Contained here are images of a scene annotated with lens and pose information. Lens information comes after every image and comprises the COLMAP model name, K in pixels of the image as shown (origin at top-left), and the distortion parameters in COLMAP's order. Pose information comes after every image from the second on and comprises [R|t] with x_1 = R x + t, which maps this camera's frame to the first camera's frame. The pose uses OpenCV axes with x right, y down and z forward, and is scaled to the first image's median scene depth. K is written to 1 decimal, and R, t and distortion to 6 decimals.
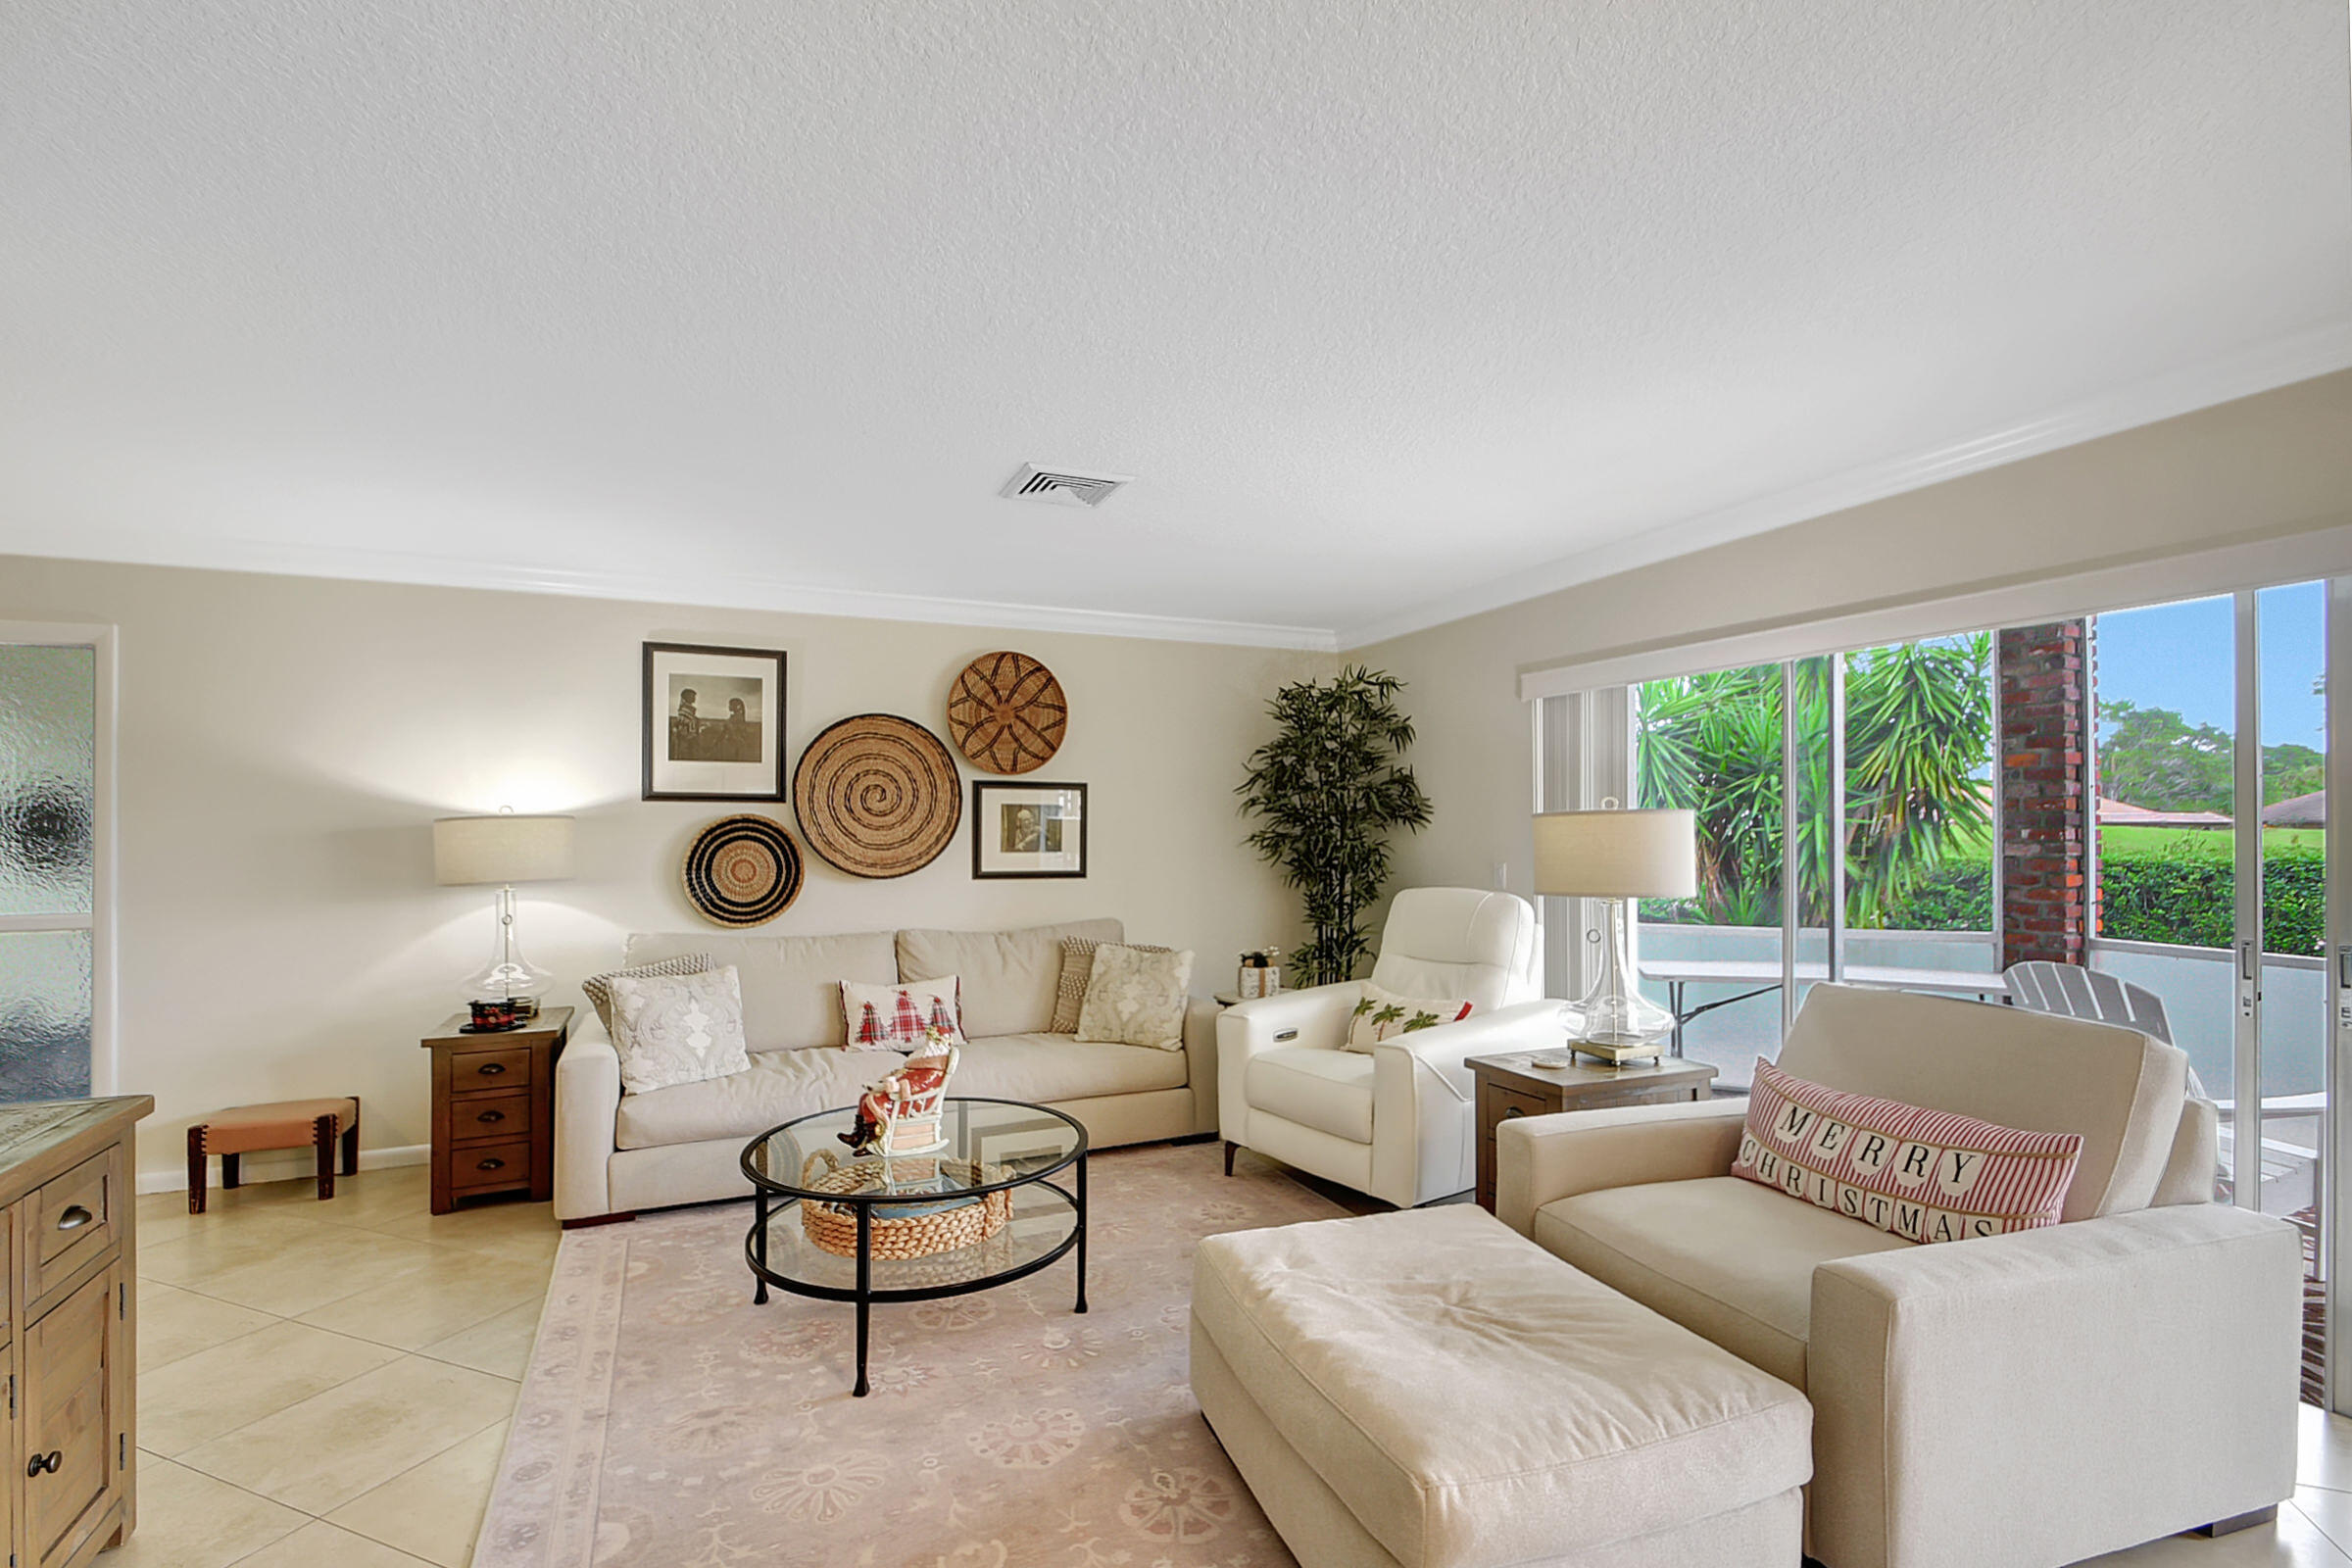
lens RADIAL K [[1060.7, 0, 1152.7], [0, 1060.7, 833.5], [0, 0, 1]] dist [0.012385, -0.010955]
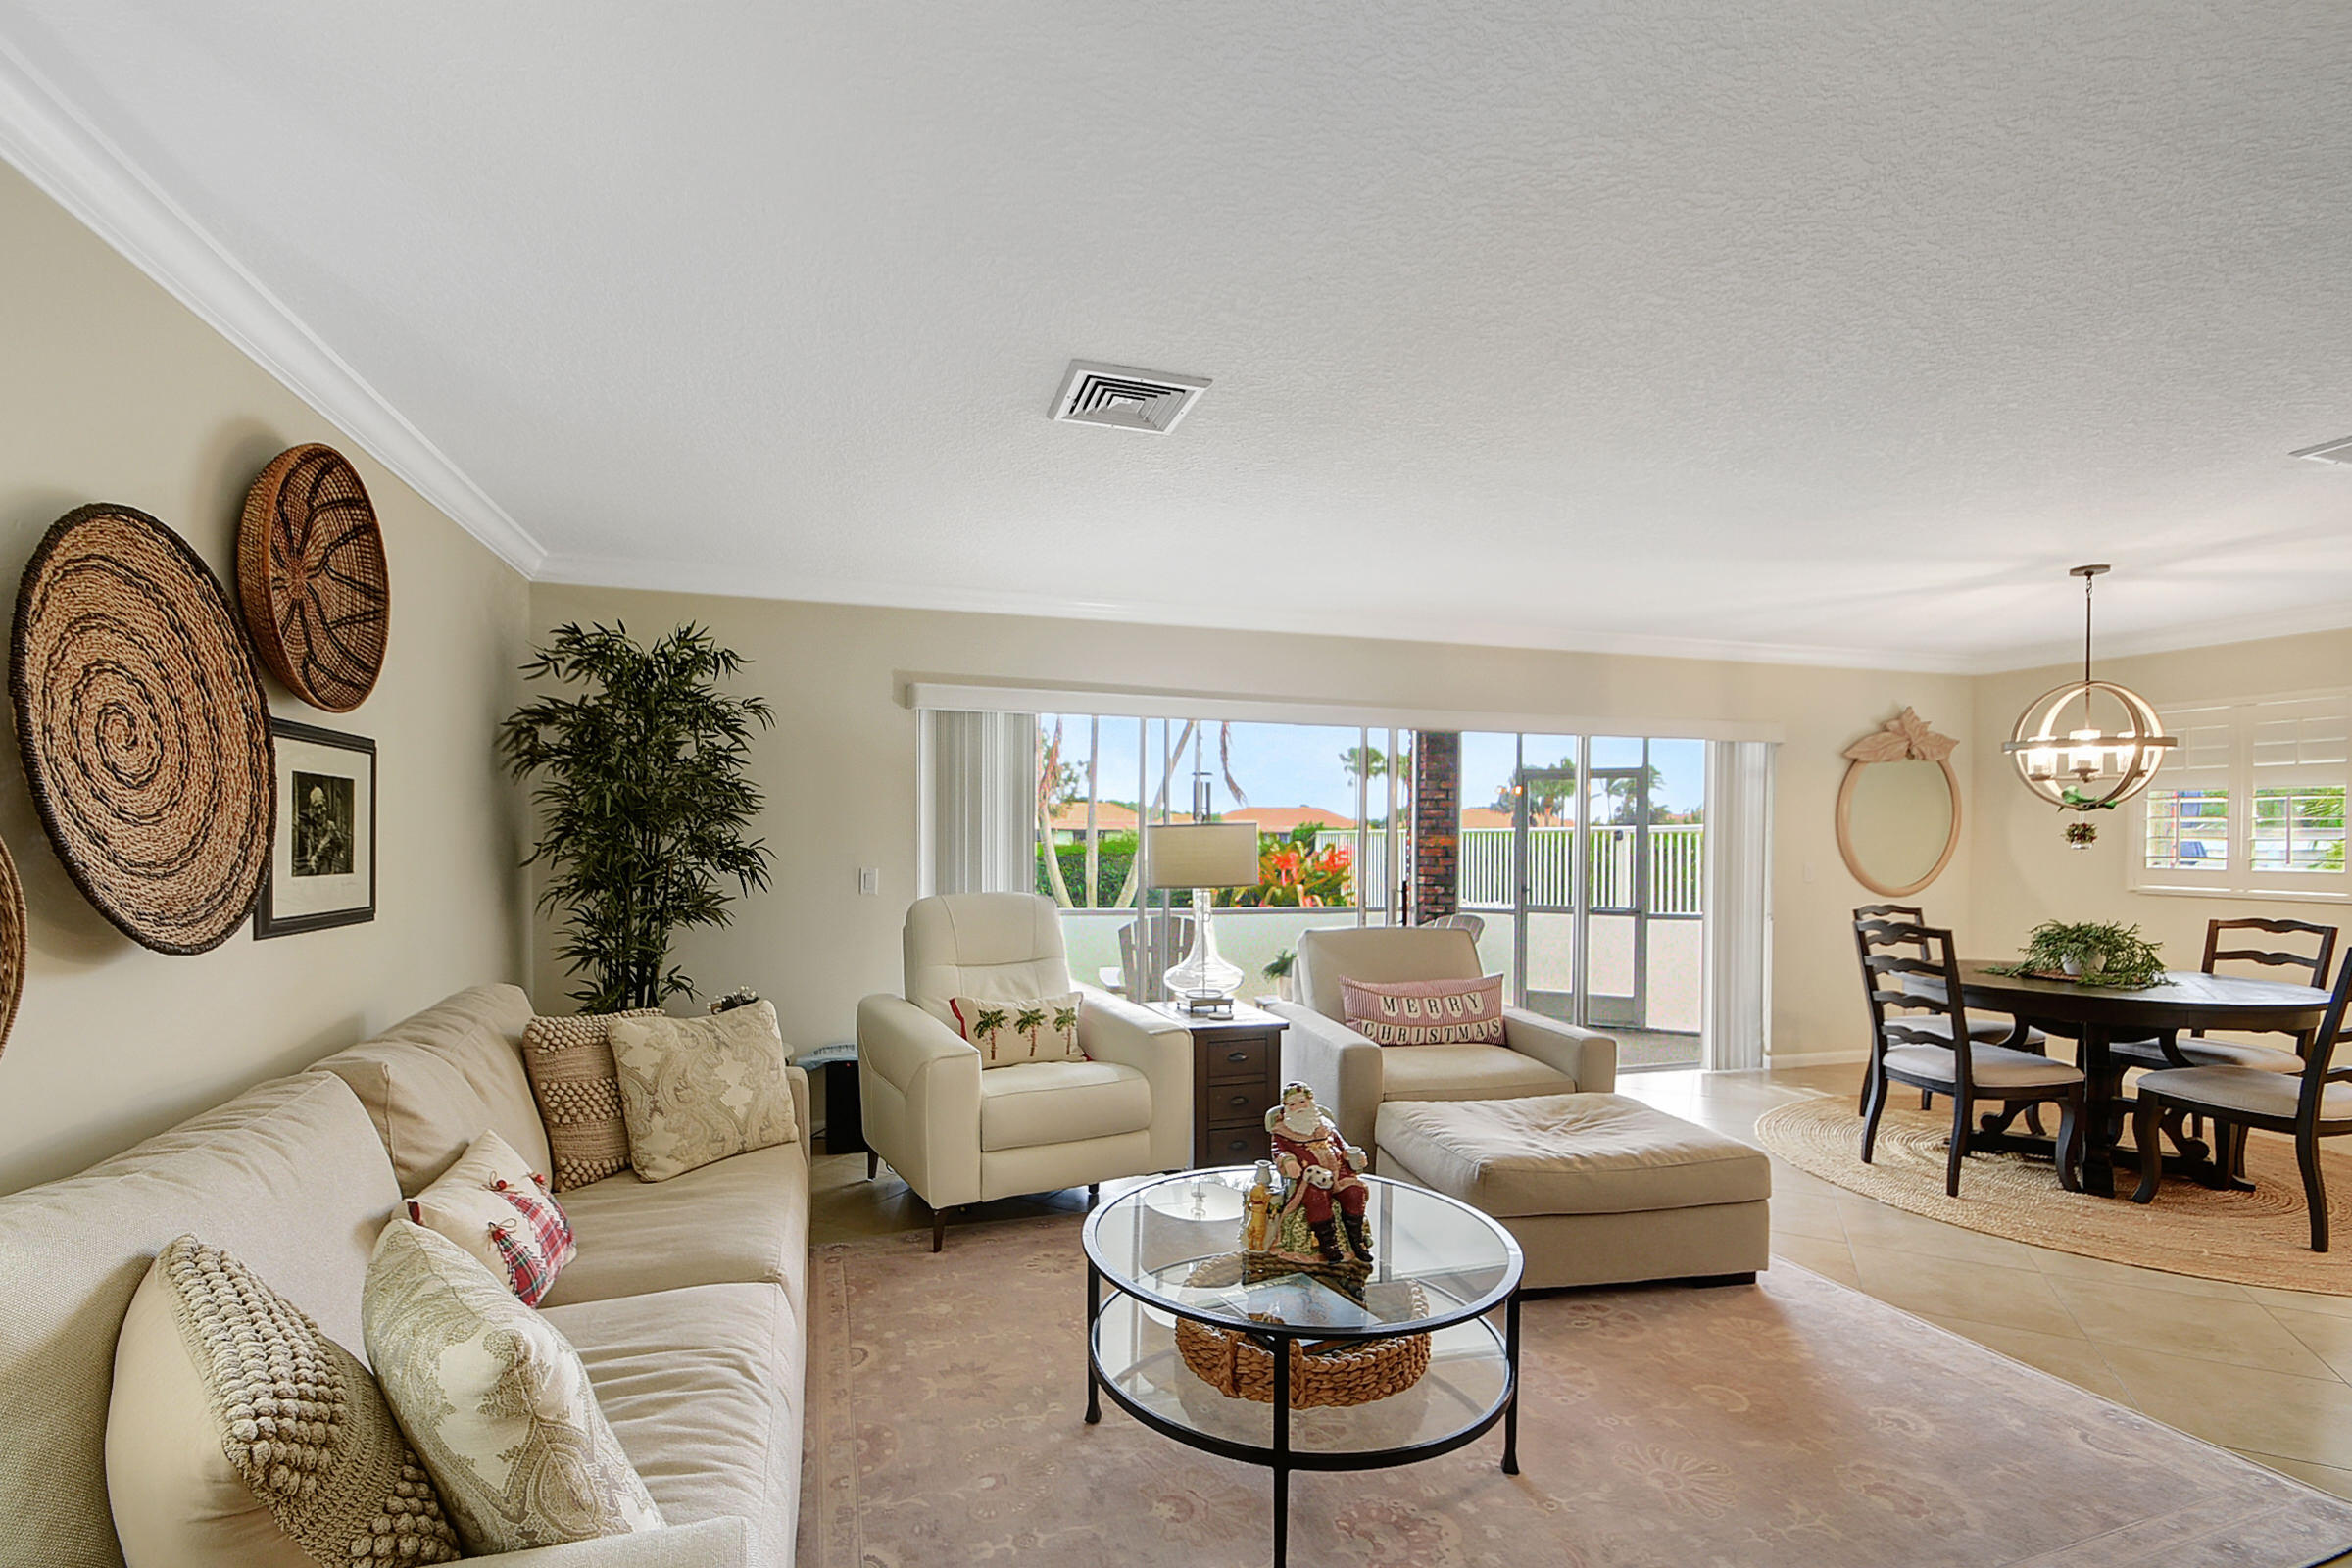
lens RADIAL K [[1060.7, 0, 1147.8], [0, 1060.7, 855.9], [0, 0, 1]] dist [0.012385, -0.010955]
pose [[0.111881, -0.016811, 0.993579, -0.627332], [-0.001519, 0.999853, 0.017089, 0.000546], [-0.993720, -0.003421, 0.111839, 0.646761]]
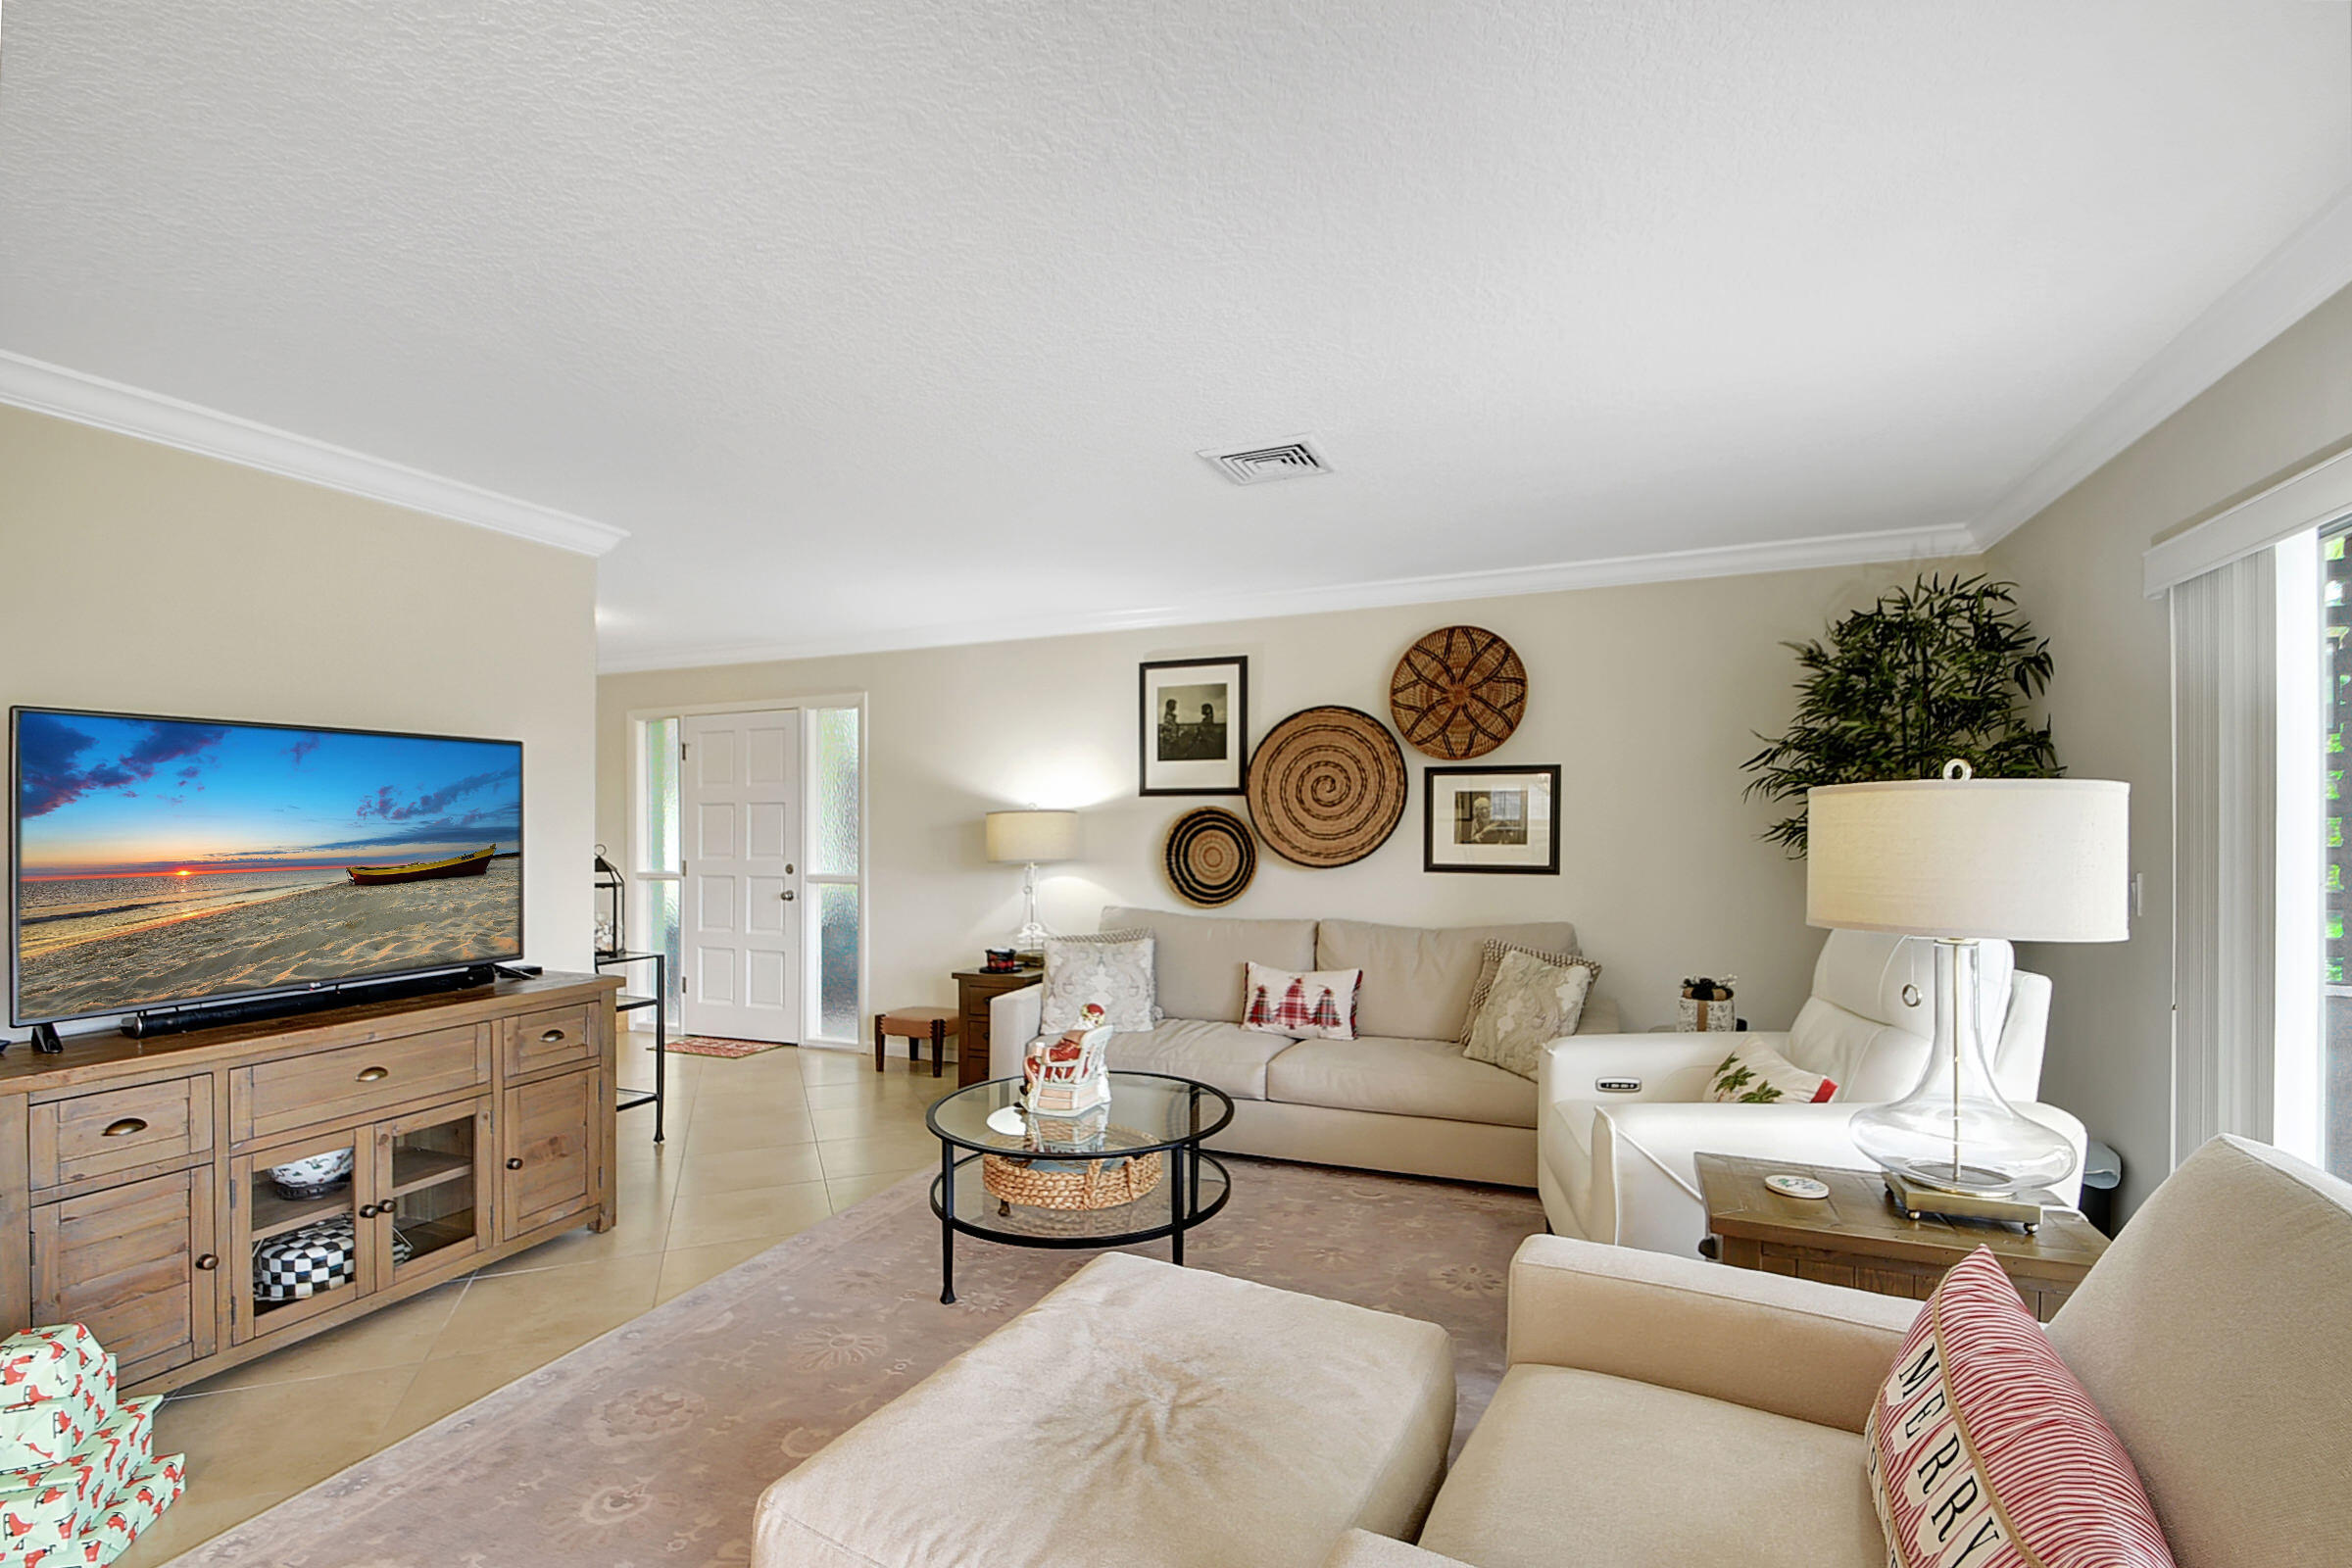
lens RADIAL K [[1060.7, 0, 1149.5], [0, 1060.7, 828.1], [0, 0, 1]] dist [0.012385, -0.010955]
pose [[0.679190, 0.002430, -0.733959, 0.396453], [0.001802, 0.999986, 0.004978, -0.001053], [0.733961, -0.004704, 0.679176, 0.198048]]
